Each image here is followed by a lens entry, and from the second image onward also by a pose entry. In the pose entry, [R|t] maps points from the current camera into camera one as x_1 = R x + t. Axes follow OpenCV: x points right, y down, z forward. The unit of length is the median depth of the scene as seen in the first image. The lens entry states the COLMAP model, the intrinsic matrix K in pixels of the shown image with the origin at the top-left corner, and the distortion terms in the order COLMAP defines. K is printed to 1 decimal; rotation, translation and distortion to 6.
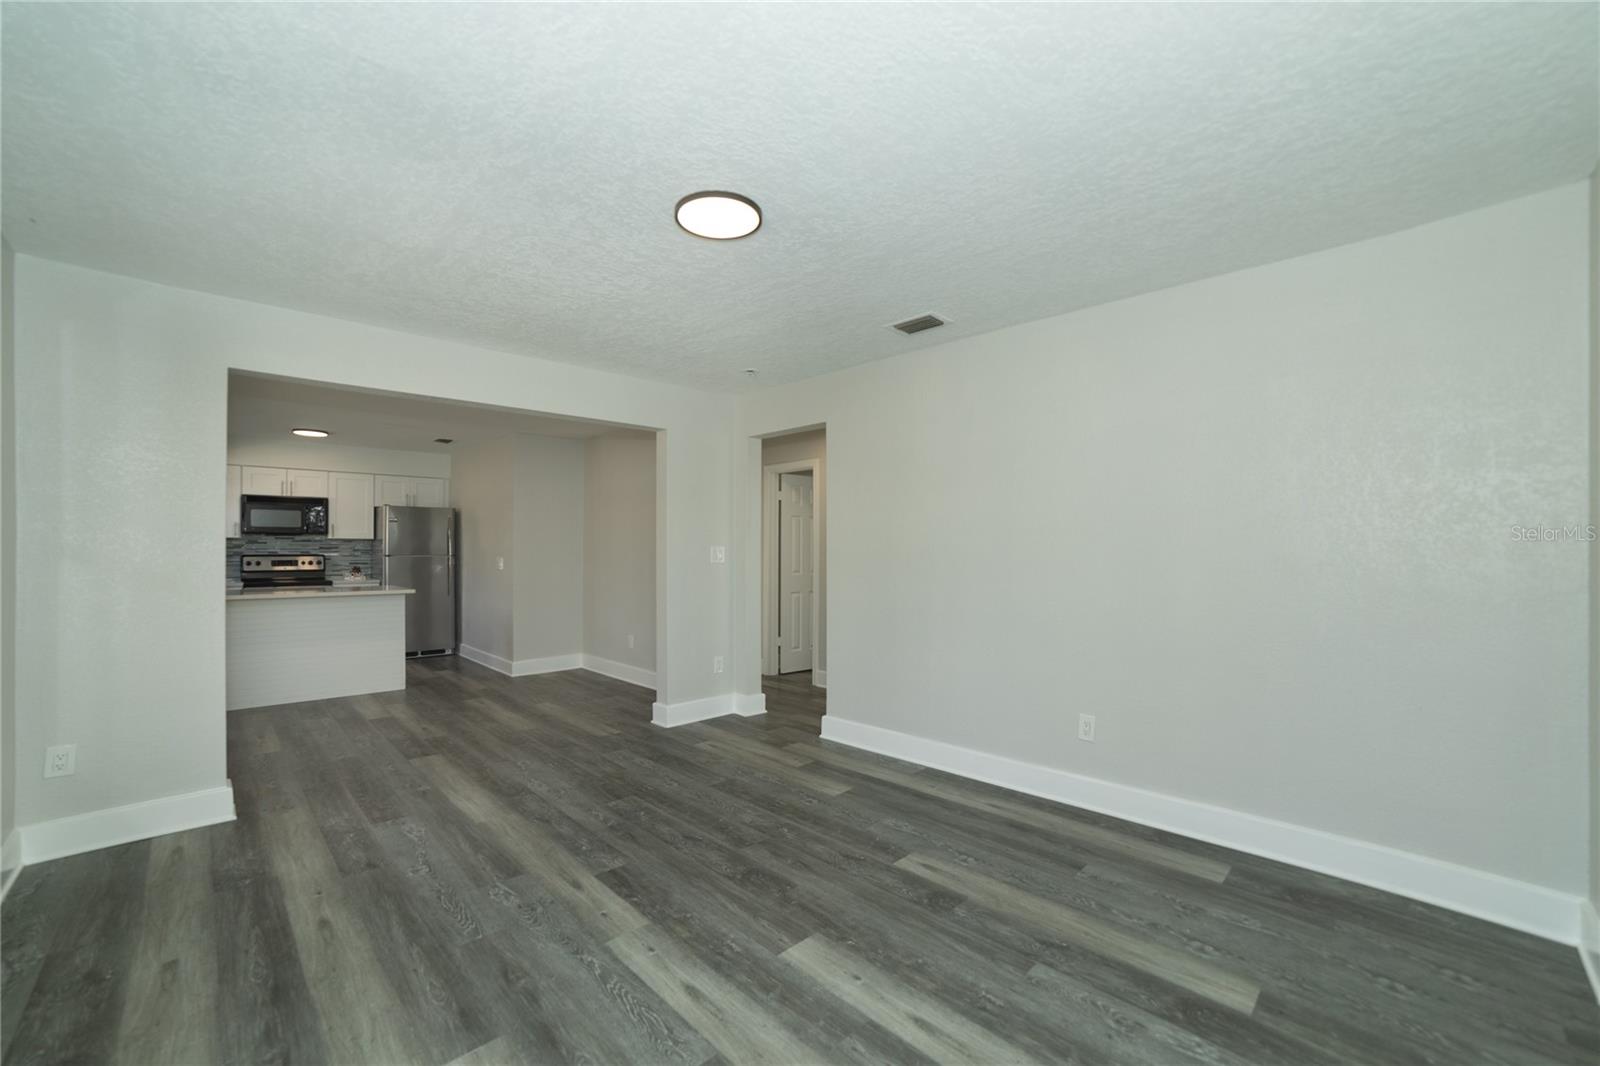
lens RADIAL K [[641.0, 0, 803.2], [0, 641.0, 548.4], [0, 0, 1]] dist [-0.046227, 0.011383]
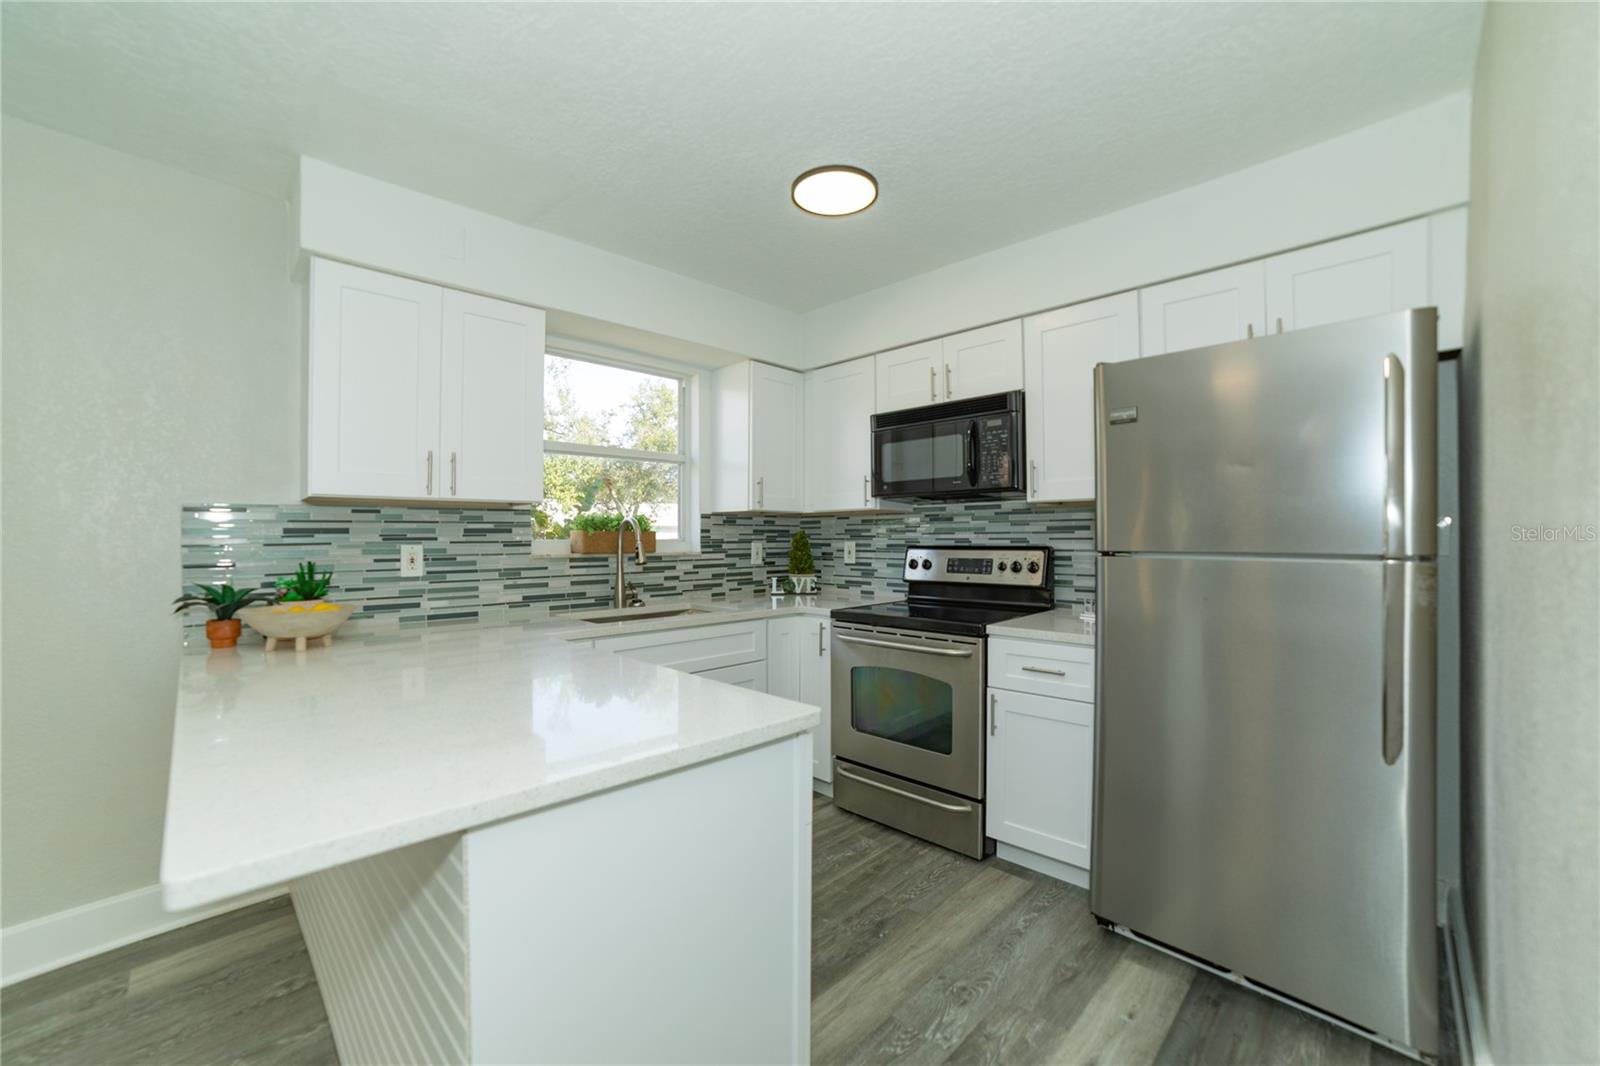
lens RADIAL K [[641.0, 0, 799.2], [0, 641.0, 536.8], [0, 0, 1]] dist [-0.046227, 0.011383]
pose [[0.005477, -0.009594, -0.999939, -0.908566], [0.012440, 0.999877, -0.009526, 0.014837], [0.999908, -0.012387, 0.005596, 2.003195]]
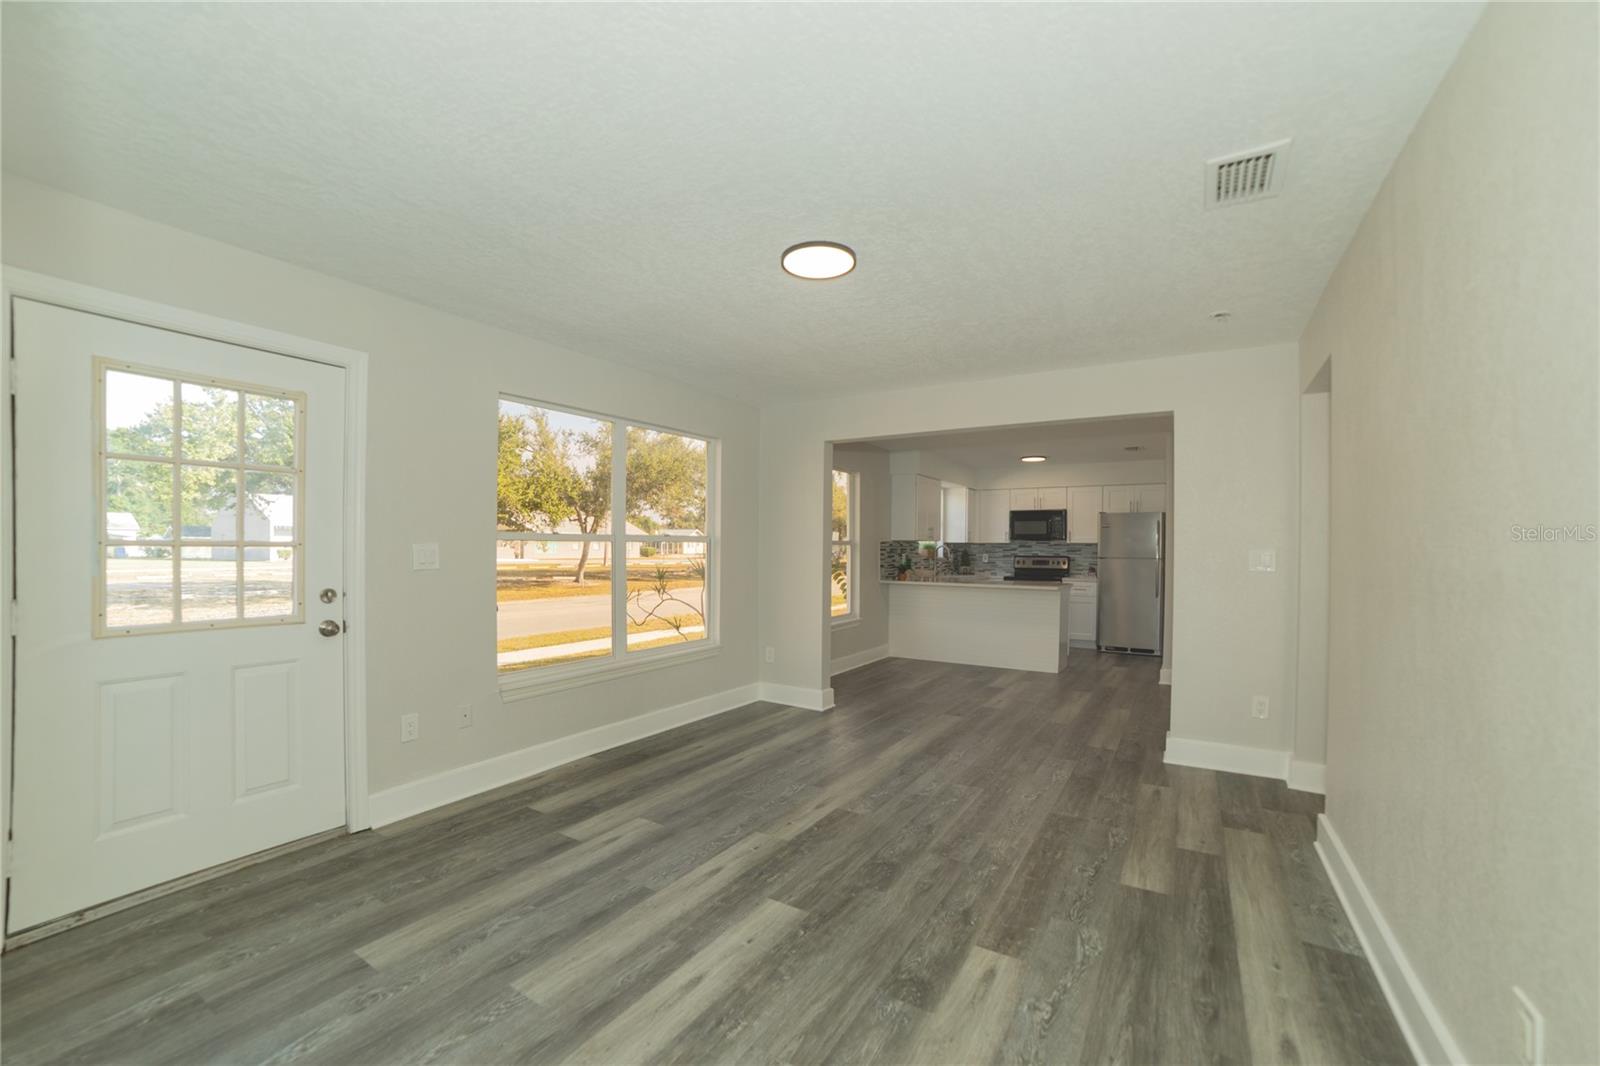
lens RADIAL K [[641.0, 0, 804.7], [0, 641.0, 549.0], [0, 0, 1]] dist [-0.046227, 0.011383]
pose [[0.233309, -0.006490, -0.972381, 0.726114], [0.001932, 0.999979, -0.006210, 0.006889], [0.972401, -0.000429, 0.233317, 0.518485]]
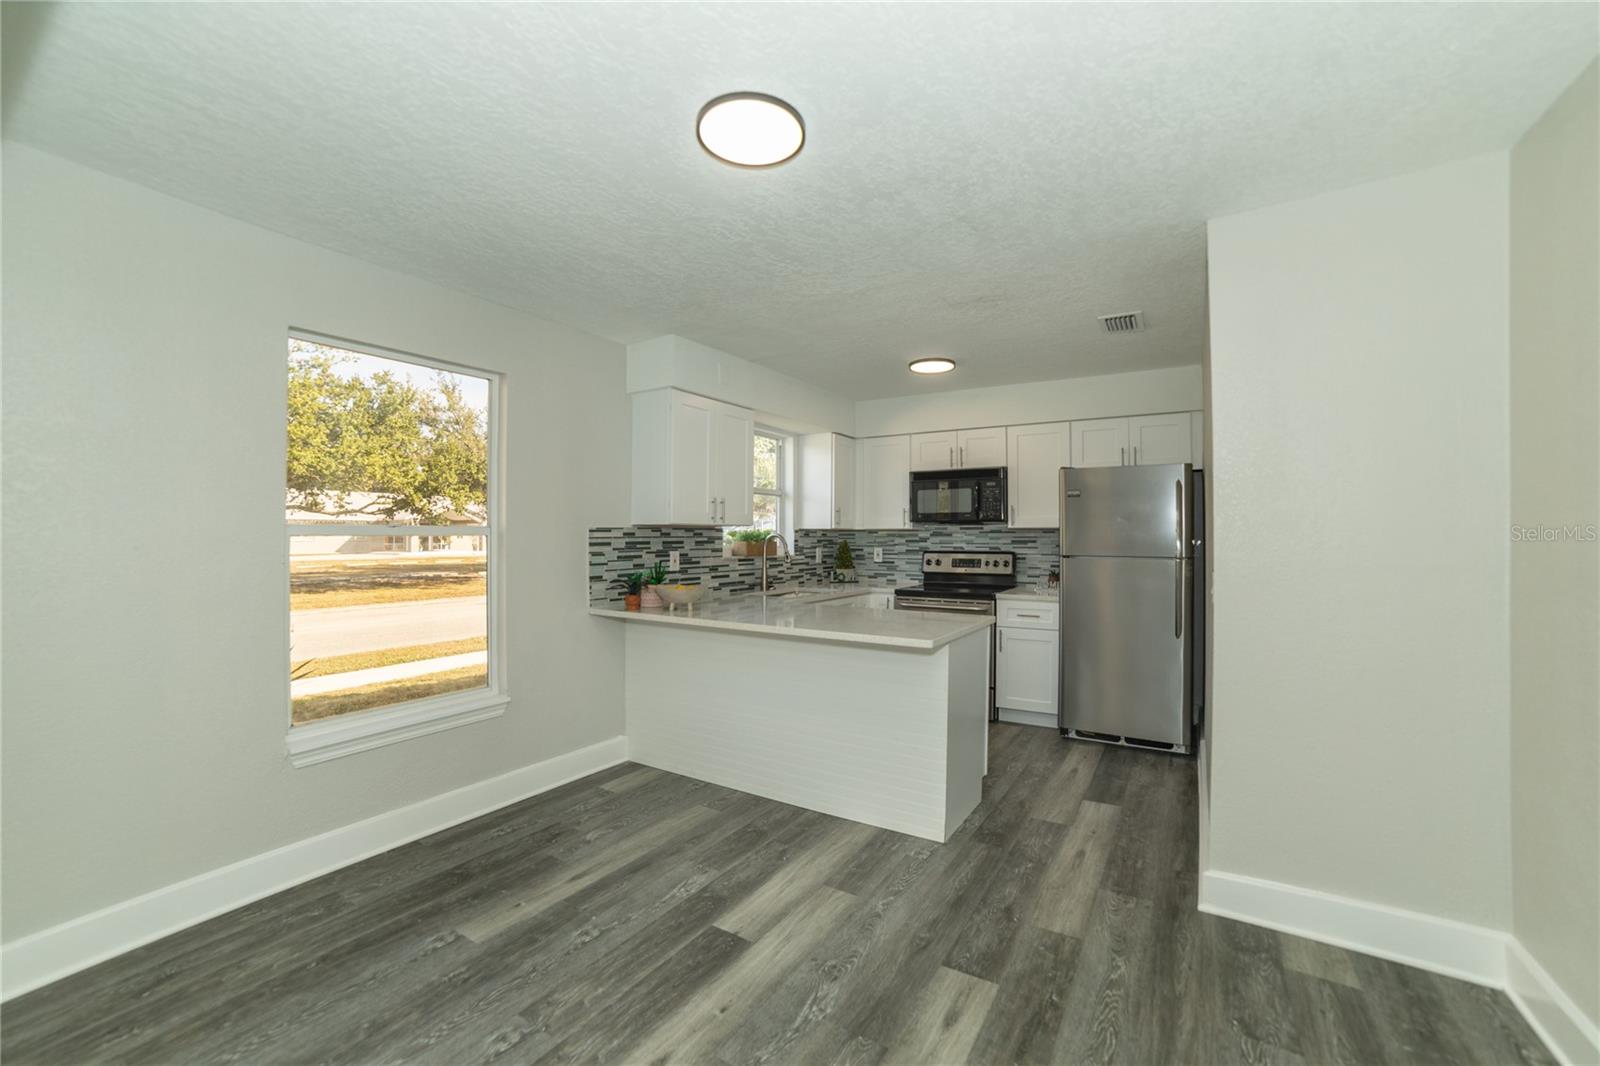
lens RADIAL K [[641.0, 0, 816.7], [0, 641.0, 524.4], [0, 0, 1]] dist [-0.046227, 0.011383]
pose [[0.251563, -0.028661, -0.967416, -0.365064], [0.008755, 0.999588, -0.027338, -0.005234], [0.967801, -0.001592, 0.251710, 1.469844]]
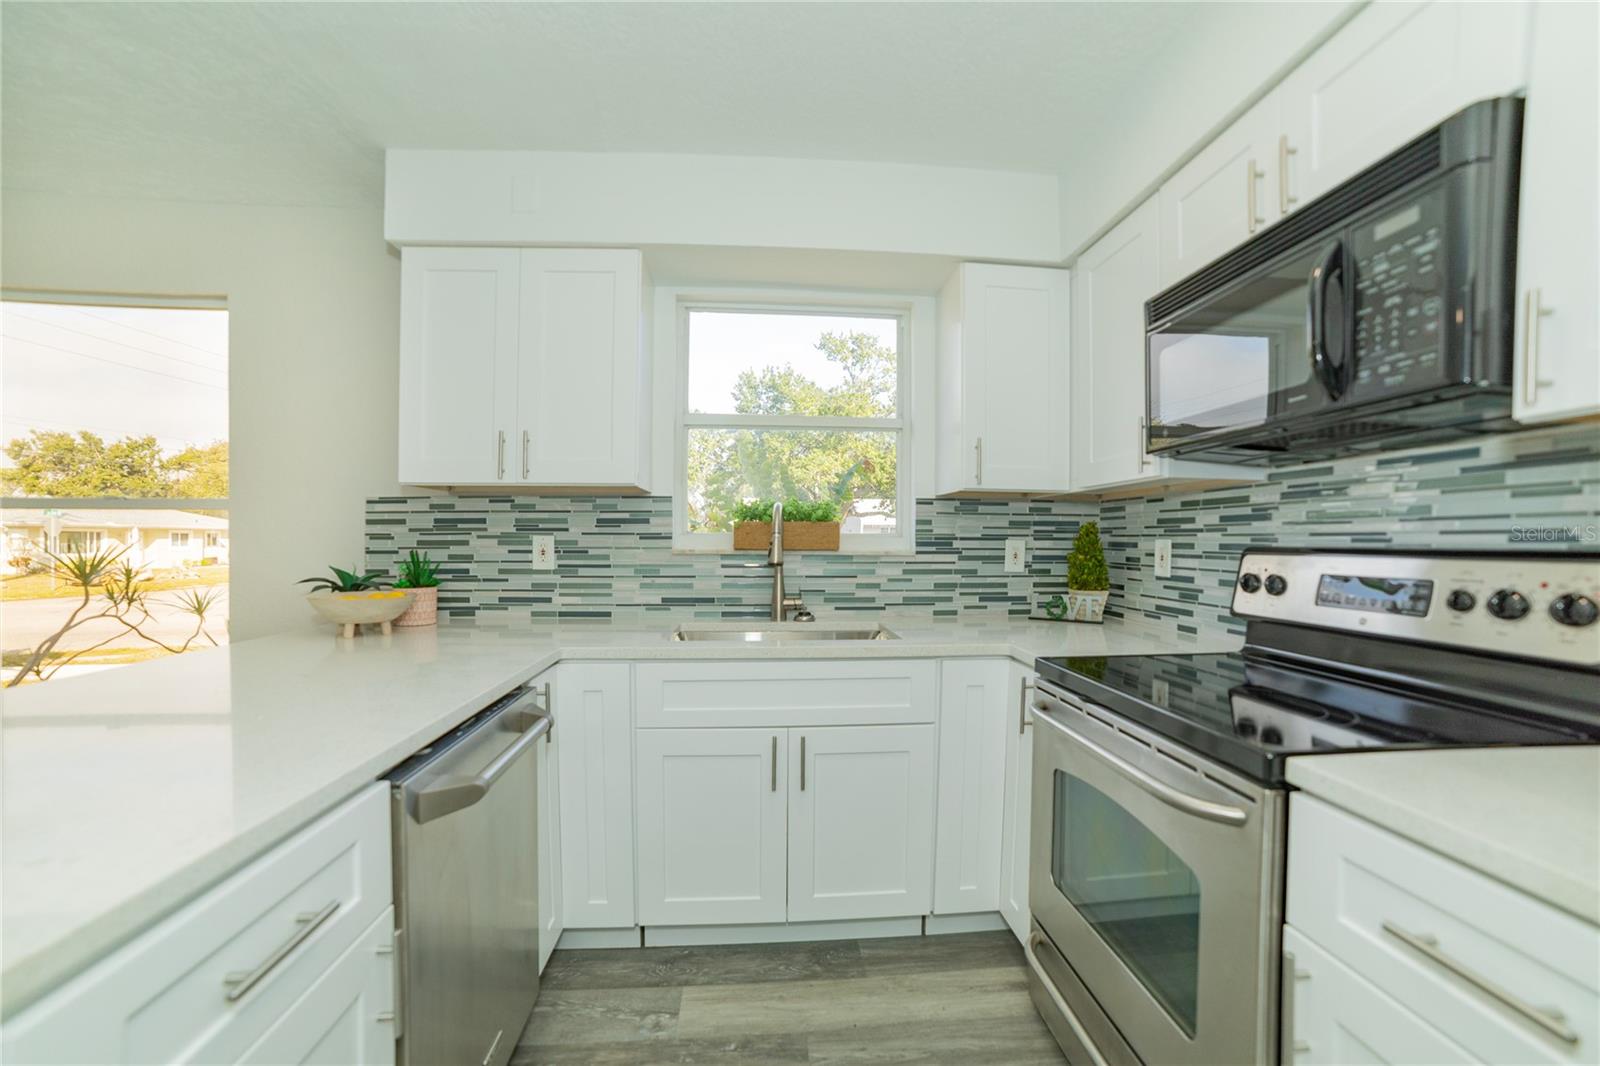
lens RADIAL K [[641.0, 0, 804.3], [0, 641.0, 549.5], [0, 0, 1]] dist [-0.046227, 0.011383]
pose [[-0.638318, -0.000418, -0.769772, -1.323607], [-0.004286, 0.999986, 0.003011, 0.024123], [0.769761, 0.005221, -0.638311, 2.240770]]
